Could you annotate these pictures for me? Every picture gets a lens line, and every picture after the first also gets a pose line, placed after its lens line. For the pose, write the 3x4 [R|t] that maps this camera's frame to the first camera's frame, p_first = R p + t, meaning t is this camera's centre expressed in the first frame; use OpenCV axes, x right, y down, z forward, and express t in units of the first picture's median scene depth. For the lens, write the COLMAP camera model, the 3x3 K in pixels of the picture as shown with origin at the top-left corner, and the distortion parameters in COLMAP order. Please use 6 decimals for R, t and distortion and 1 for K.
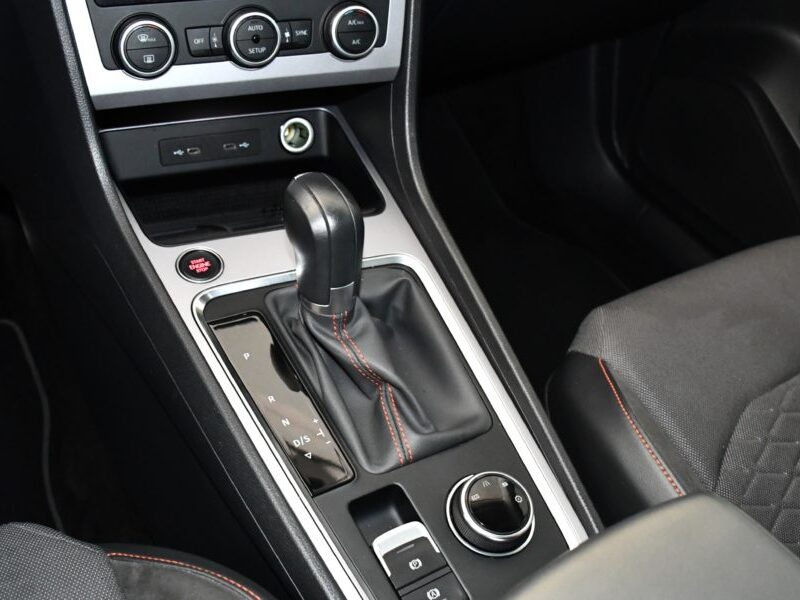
lens RADIAL K [[883.0, 0, 377.0], [0, 883.0, 291.7], [0, 0, 1]] dist [-0.152781, 0.093537]
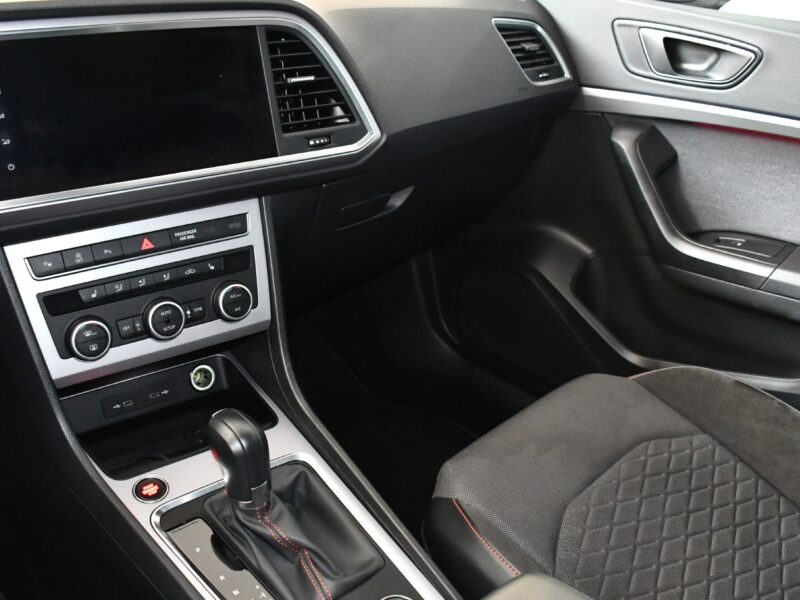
lens RADIAL K [[764.6, 0, 400.0], [0, 764.6, 297.0], [0, 0, 1]] dist [-0.144883, 0.002868]
pose [[0.967088, -0.162922, 0.195442, -0.007703], [0.201493, 0.959424, -0.197247, -0.010999], [-0.155376, 0.230135, 0.960675, -0.225483]]
